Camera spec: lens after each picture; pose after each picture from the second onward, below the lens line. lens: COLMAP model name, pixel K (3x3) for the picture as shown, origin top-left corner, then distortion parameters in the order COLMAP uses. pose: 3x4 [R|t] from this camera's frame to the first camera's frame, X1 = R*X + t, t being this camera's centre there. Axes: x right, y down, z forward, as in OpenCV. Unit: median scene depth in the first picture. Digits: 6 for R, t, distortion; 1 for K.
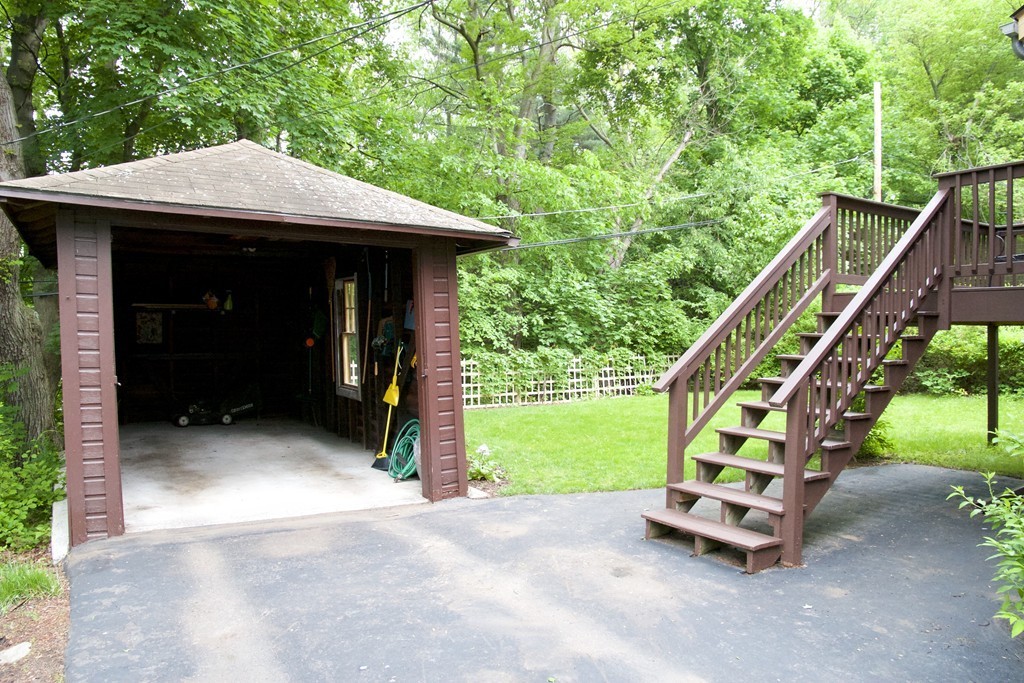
lens RADIAL K [[744.2, 0, 512.0], [0, 744.2, 341.5], [0, 0, 1]] dist [-0.128752, 0.082151]
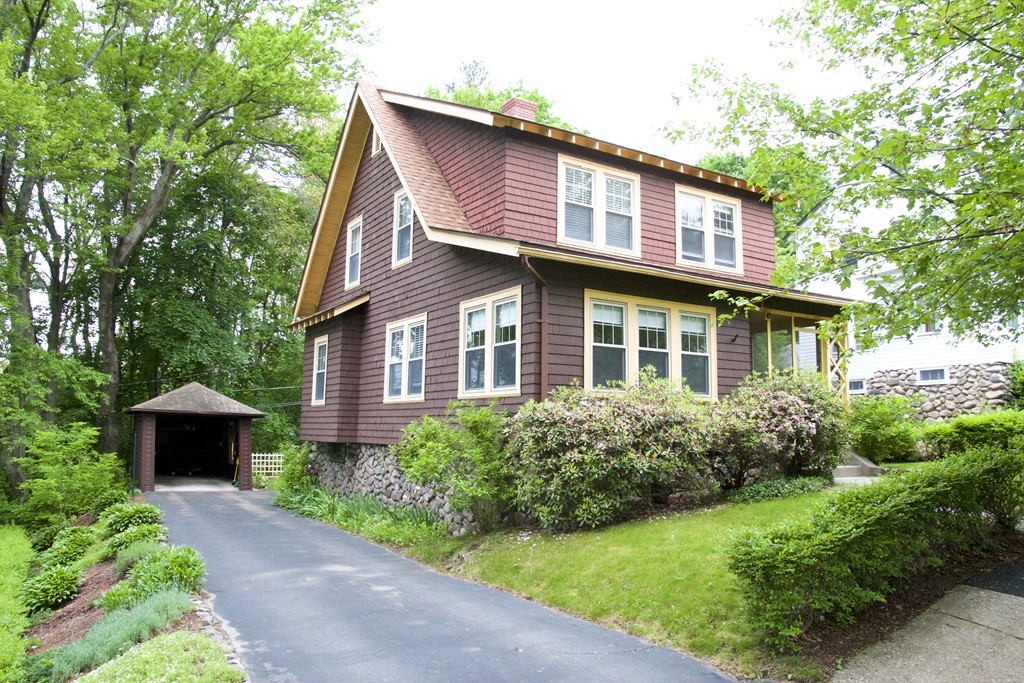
lens RADIAL K [[744.2, 0, 512.0], [0, 744.2, 341.5], [0, 0, 1]] dist [-0.128752, 0.082151]
pose [[0.999942, 0.005020, -0.009552, 1.164725], [-0.006288, 0.990447, -0.137747, -0.014029], [0.008769, 0.137799, 0.990421, -2.414172]]
